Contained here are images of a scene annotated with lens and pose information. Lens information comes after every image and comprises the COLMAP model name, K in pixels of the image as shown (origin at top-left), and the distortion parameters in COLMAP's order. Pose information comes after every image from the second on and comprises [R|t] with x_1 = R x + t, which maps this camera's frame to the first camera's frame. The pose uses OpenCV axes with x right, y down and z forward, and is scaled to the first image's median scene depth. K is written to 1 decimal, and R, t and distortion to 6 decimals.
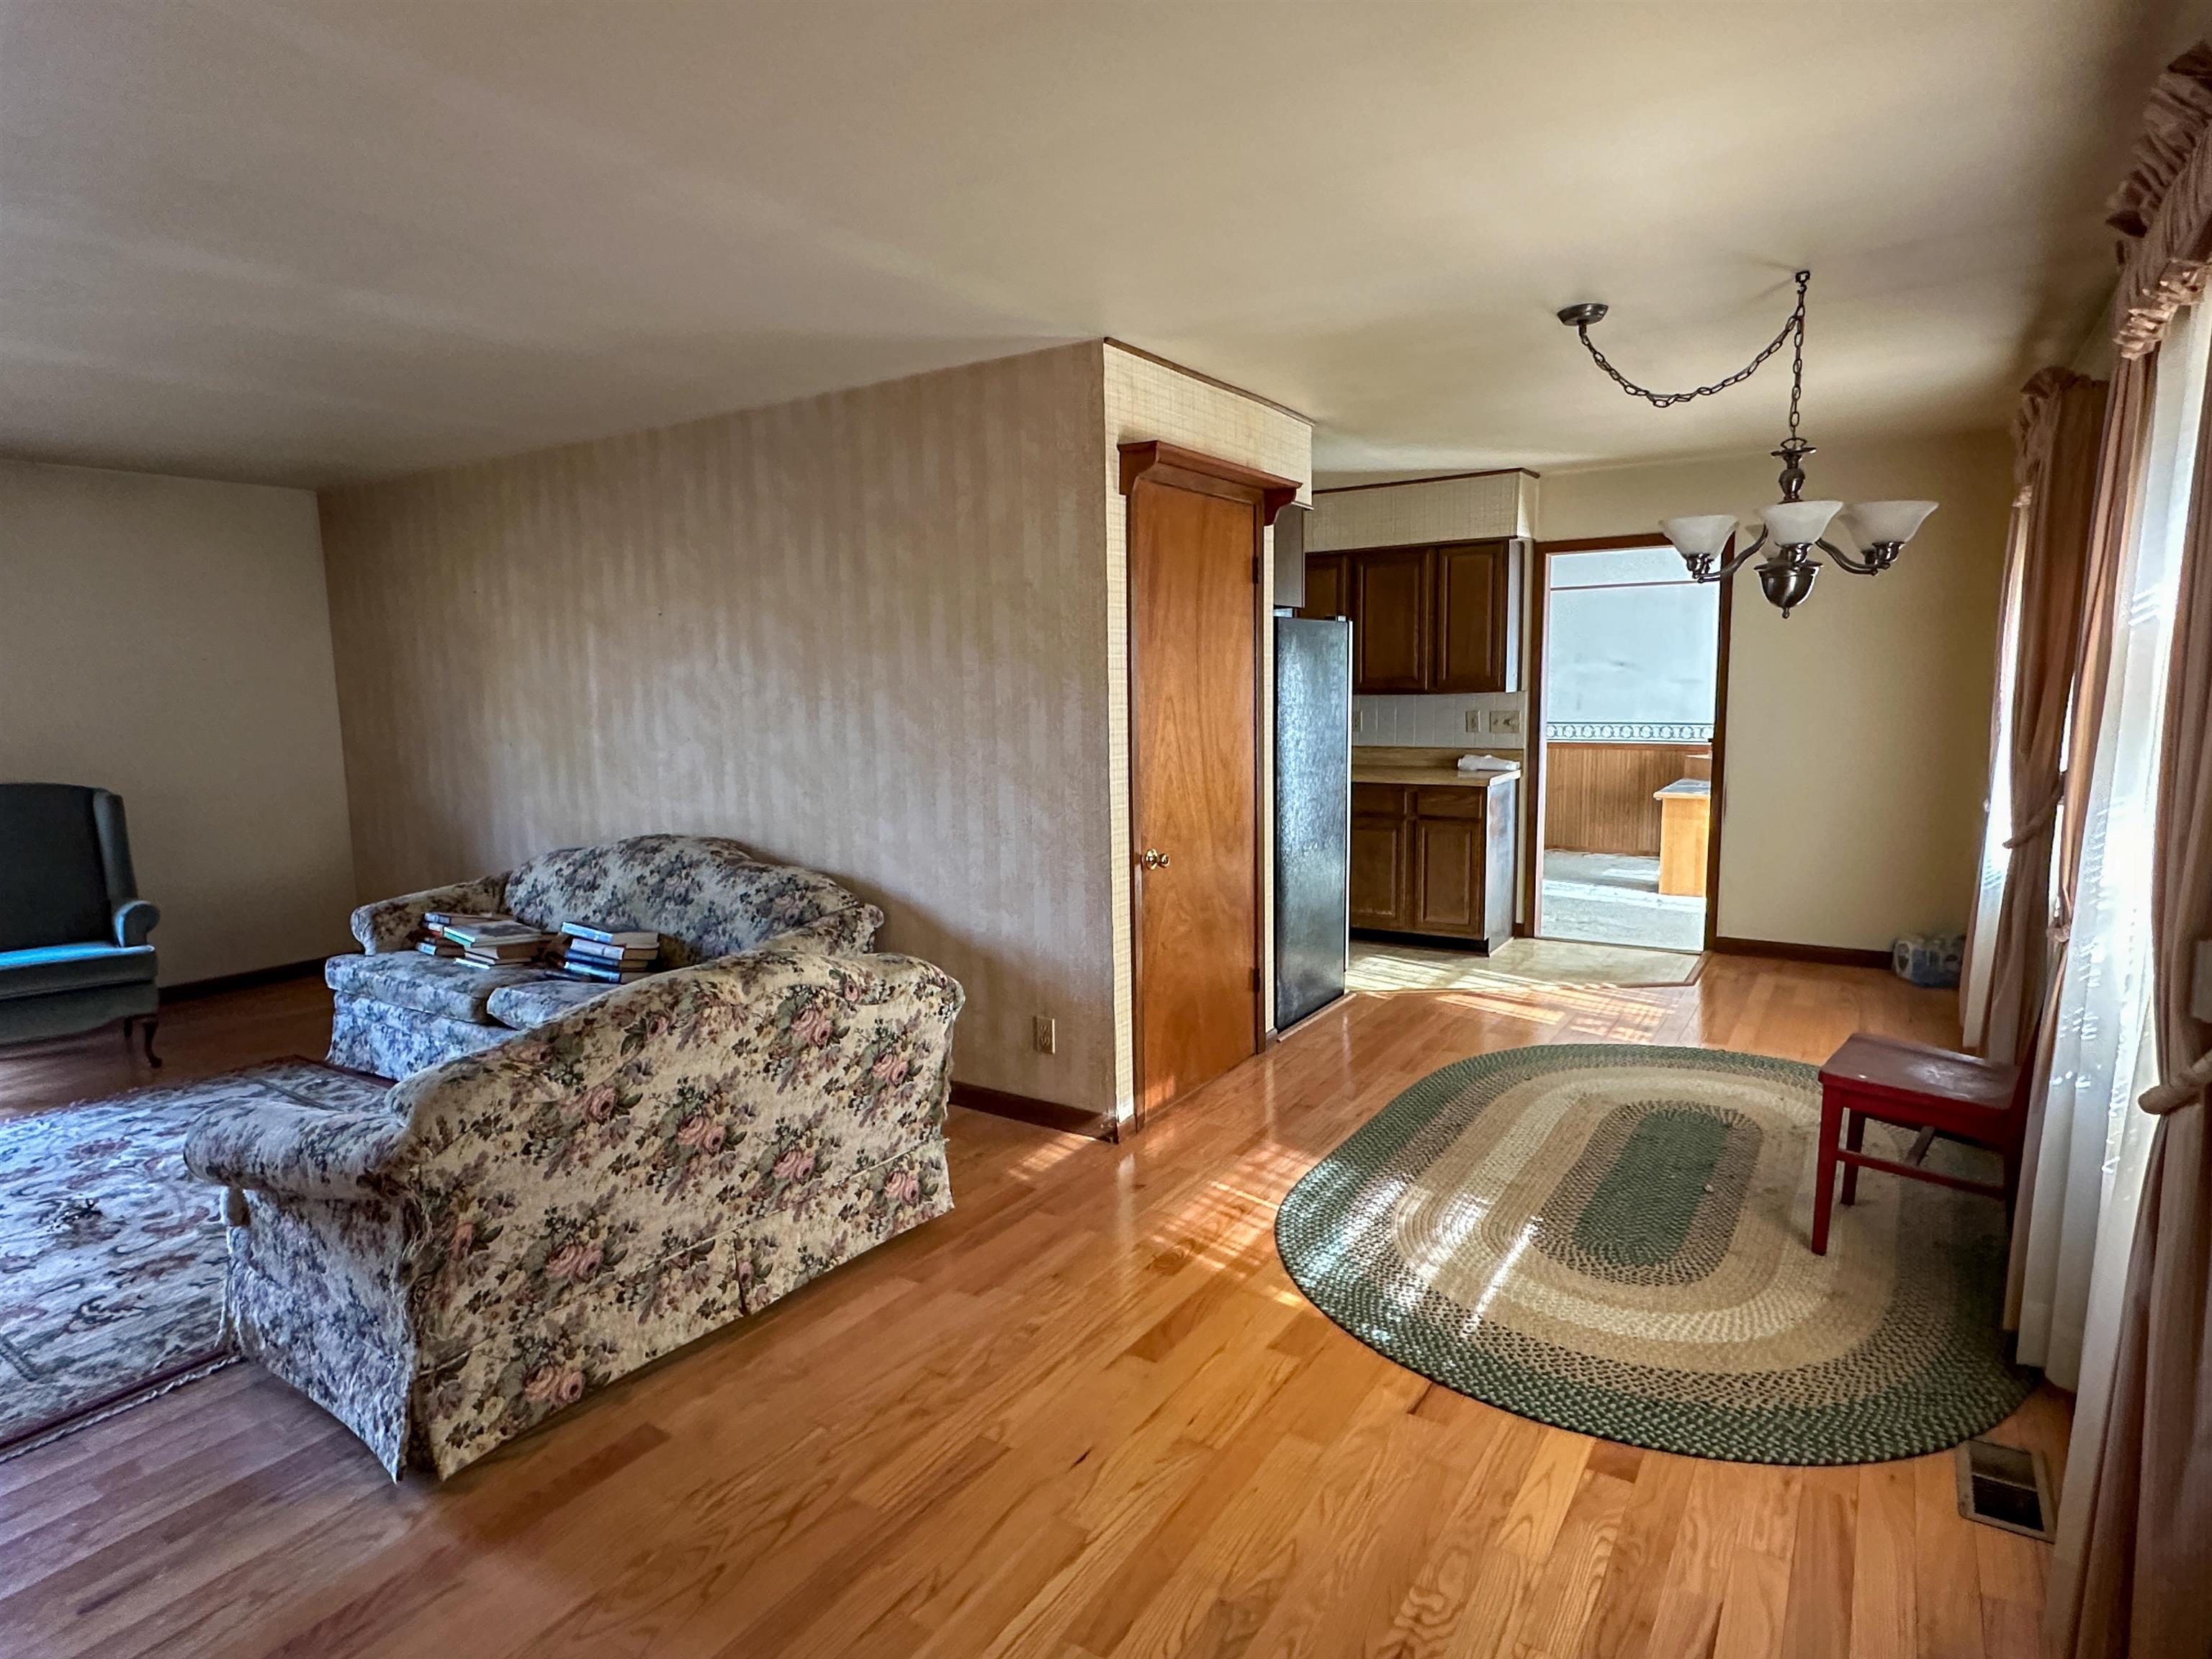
lens RADIAL K [[1207.8, 0, 1107.0], [0, 1207.8, 832.9], [0, 0, 1]] dist [0.000141, -0.000048]
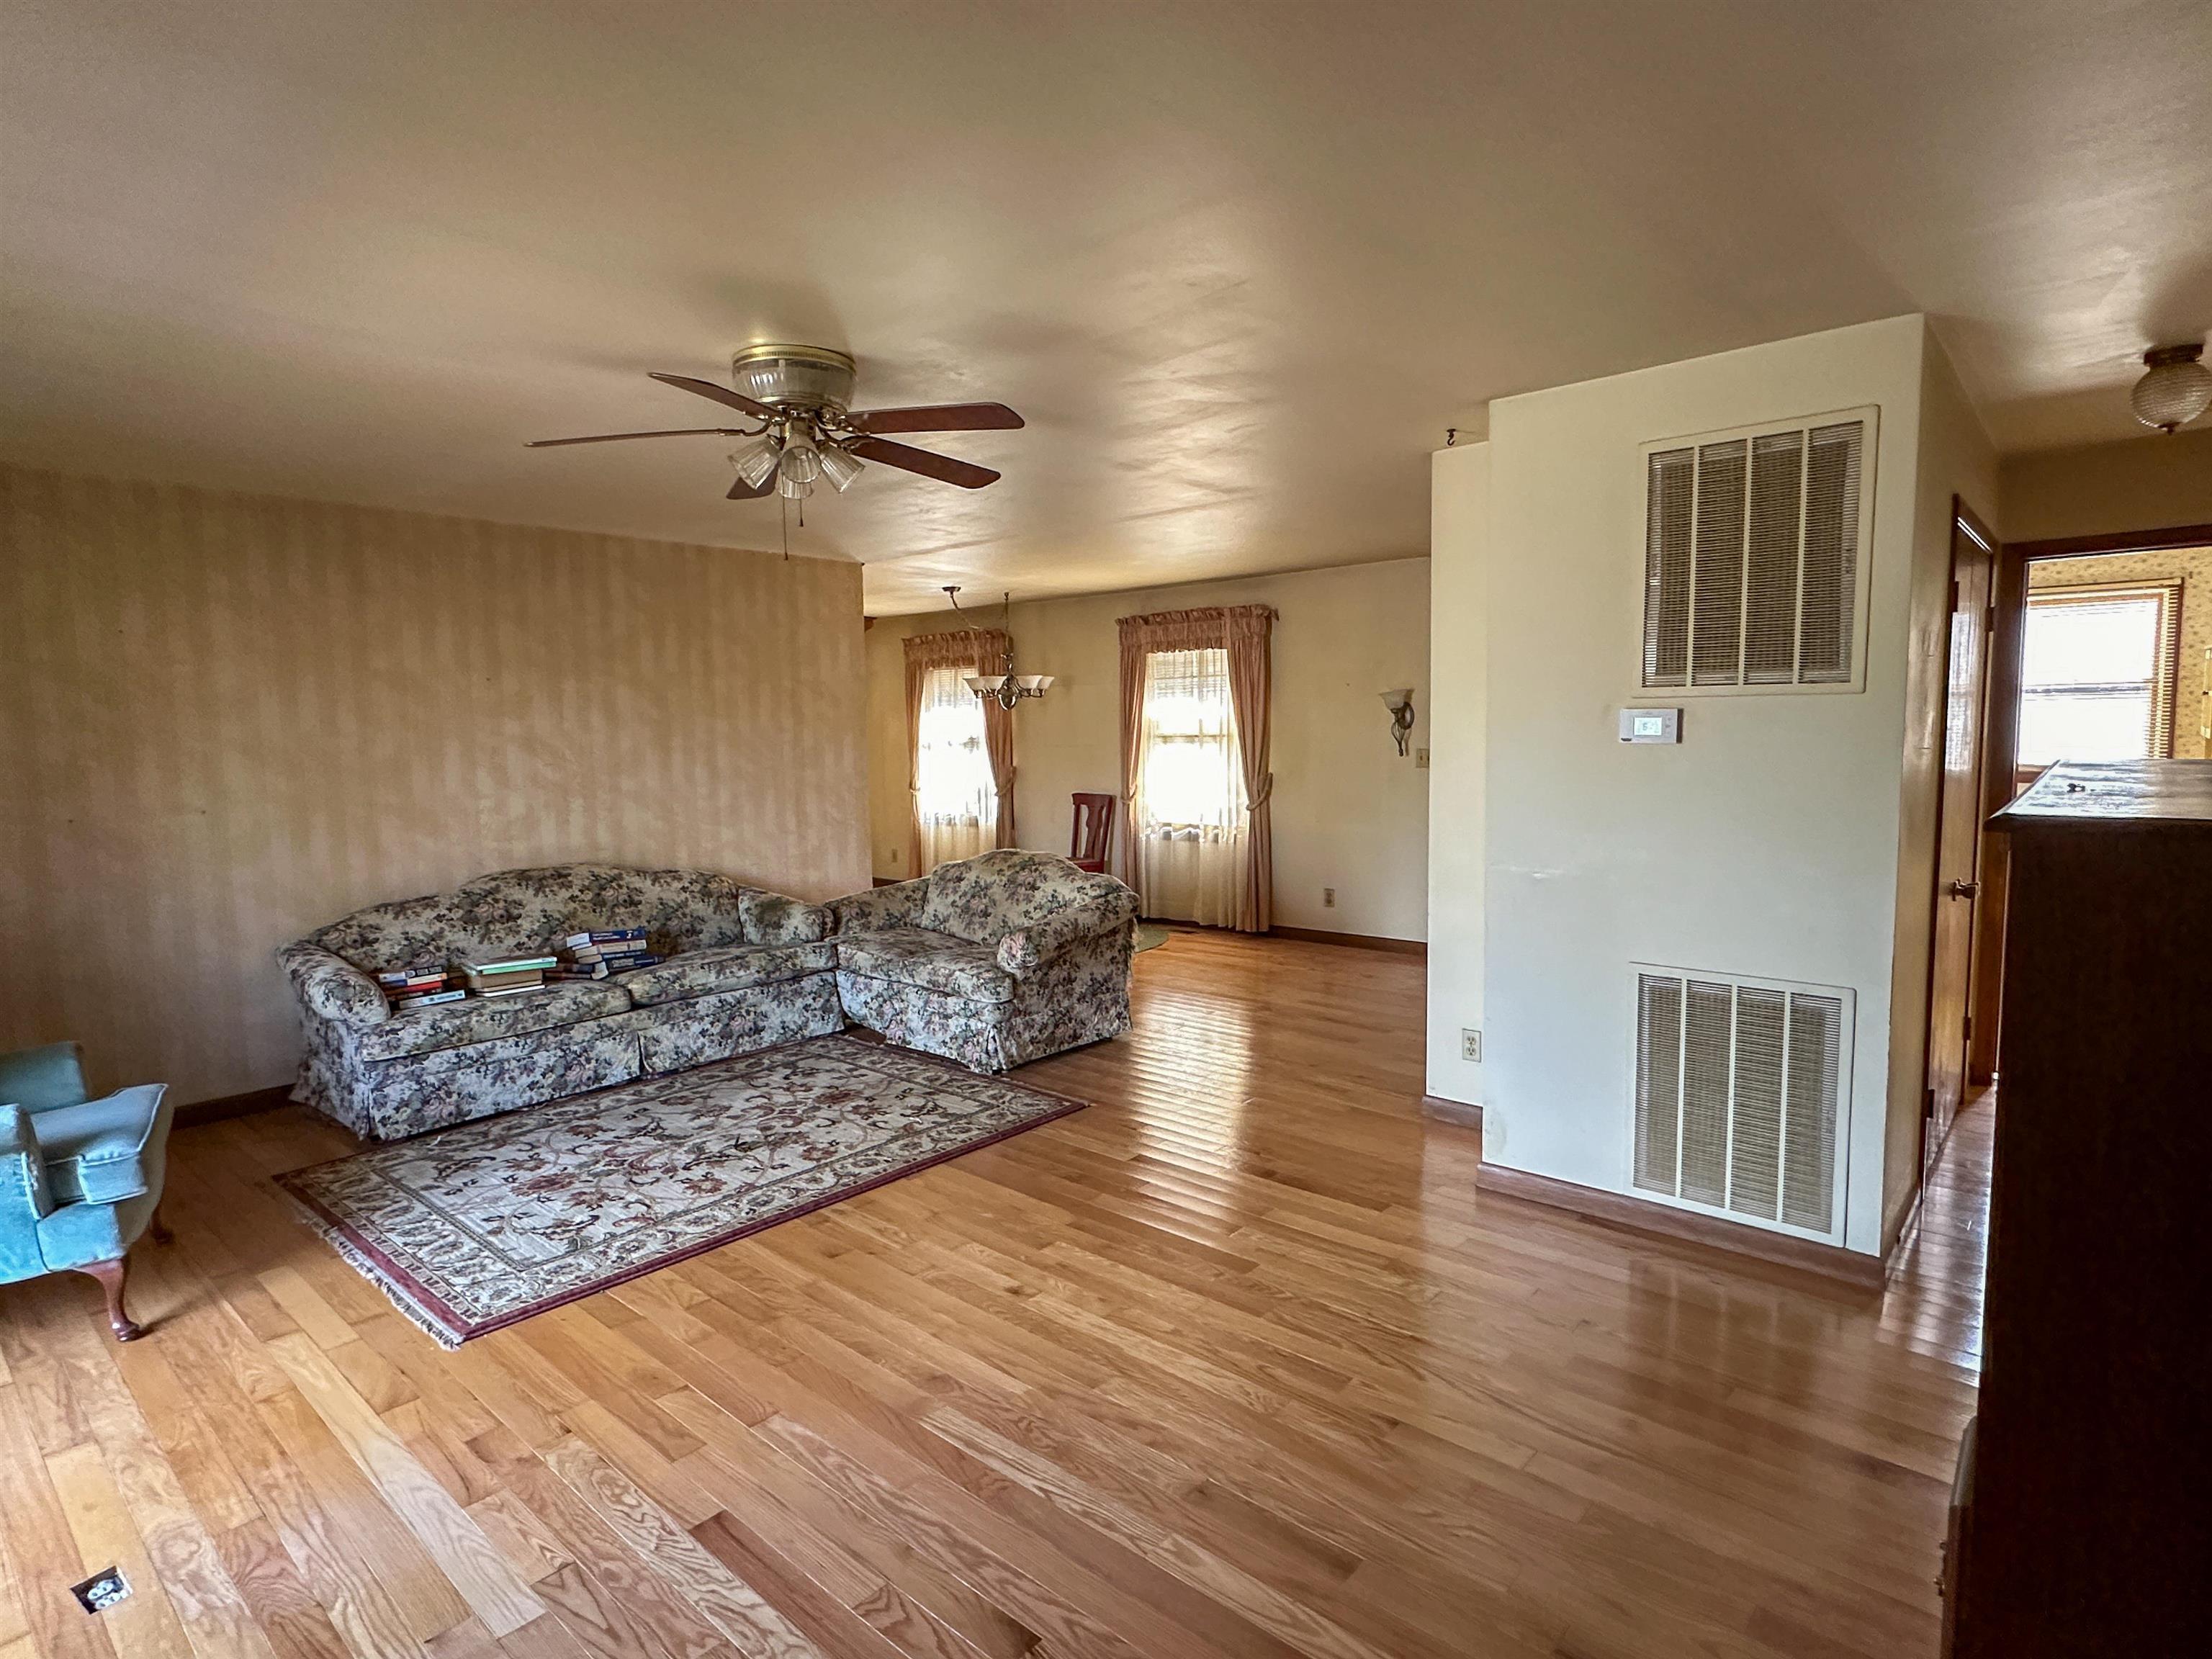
lens RADIAL K [[1162.0, 0, 1108.5], [0, 1162.0, 827.1], [0, 0, 1]] dist [-0.001404, 0.000267]
pose [[0.143451, -0.077746, 0.986599, -1.533372], [0.133606, 0.989304, 0.058533, -0.031008], [-0.980597, 0.123419, 0.152304, 0.299790]]
